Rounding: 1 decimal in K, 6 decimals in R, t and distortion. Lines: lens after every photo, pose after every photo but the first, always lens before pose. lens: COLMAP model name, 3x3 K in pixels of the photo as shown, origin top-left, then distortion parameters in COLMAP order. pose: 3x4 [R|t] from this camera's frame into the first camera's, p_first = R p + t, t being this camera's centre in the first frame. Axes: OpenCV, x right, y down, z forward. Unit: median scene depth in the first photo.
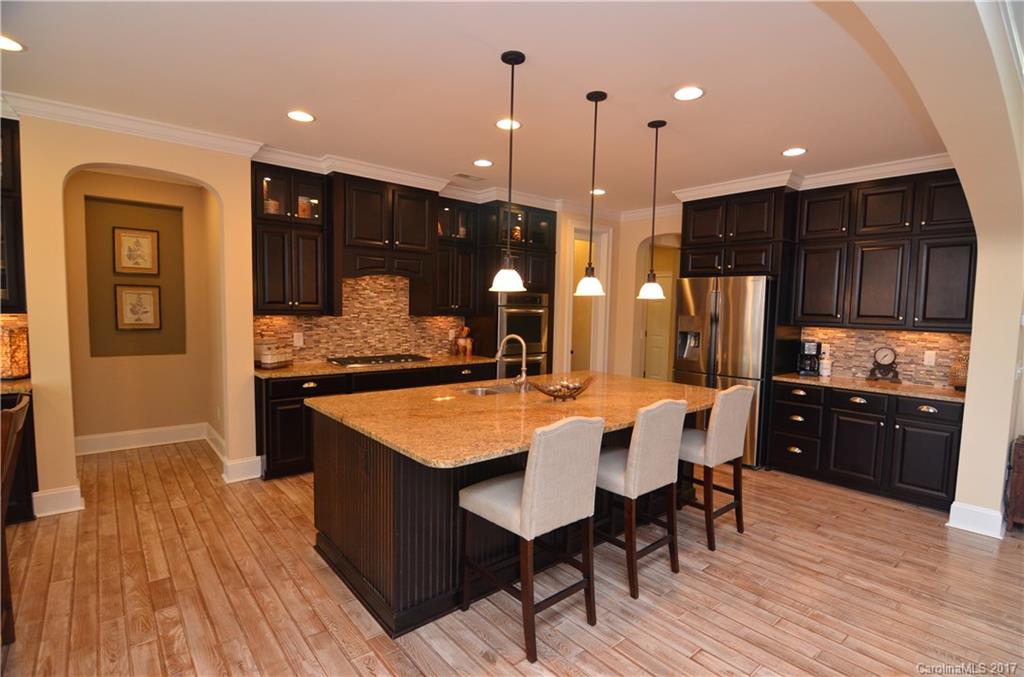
lens RADIAL K [[494.3, 0, 519.5], [0, 494.3, 346.6], [0, 0, 1]] dist [-0.010824, -0.007285]
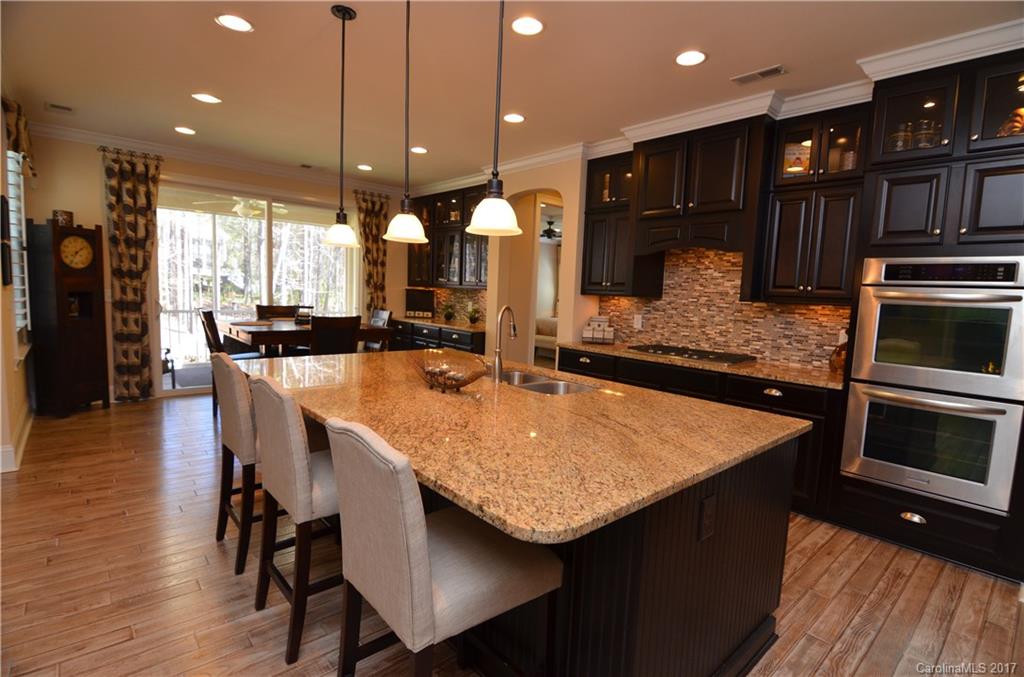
lens RADIAL K [[494.3, 0, 518.1], [0, 494.3, 344.0], [0, 0, 1]] dist [-0.010824, -0.007285]
pose [[0.024725, 0.085317, -0.996047, 0.554253], [-0.122896, 0.989054, 0.081667, -0.021782], [0.992112, 0.120391, 0.034939, 0.734791]]
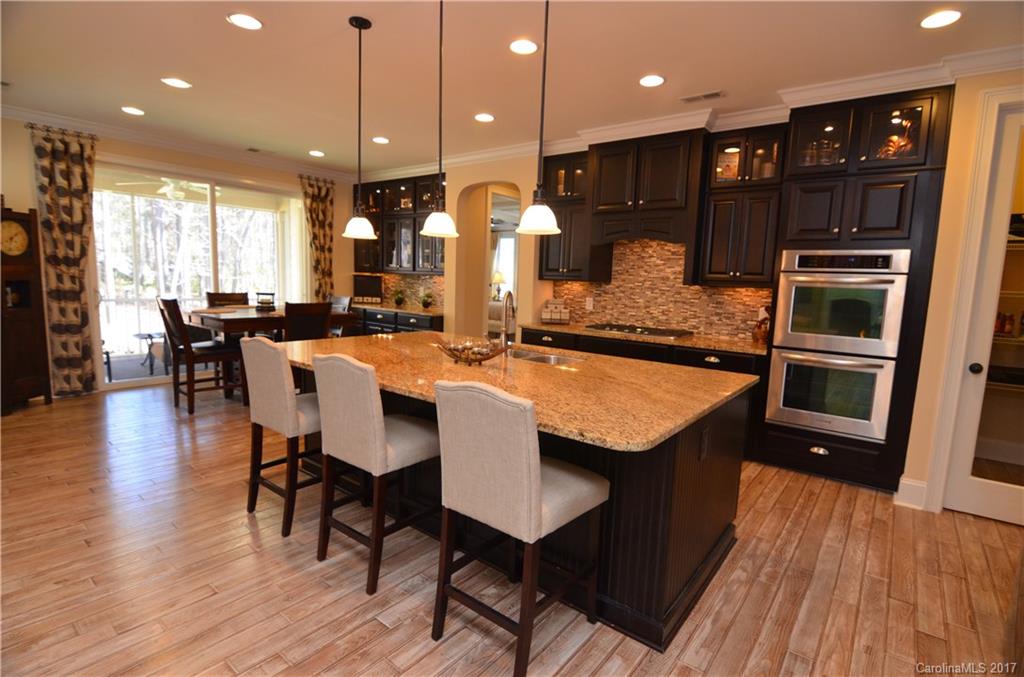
lens RADIAL K [[494.3, 0, 518.1], [0, 494.3, 344.7], [0, 0, 1]] dist [-0.010824, -0.007285]
pose [[0.197942, 0.114955, -0.973450, 0.634694], [-0.112758, 0.989177, 0.093884, -0.009412], [0.973707, 0.091181, 0.208761, 0.618897]]
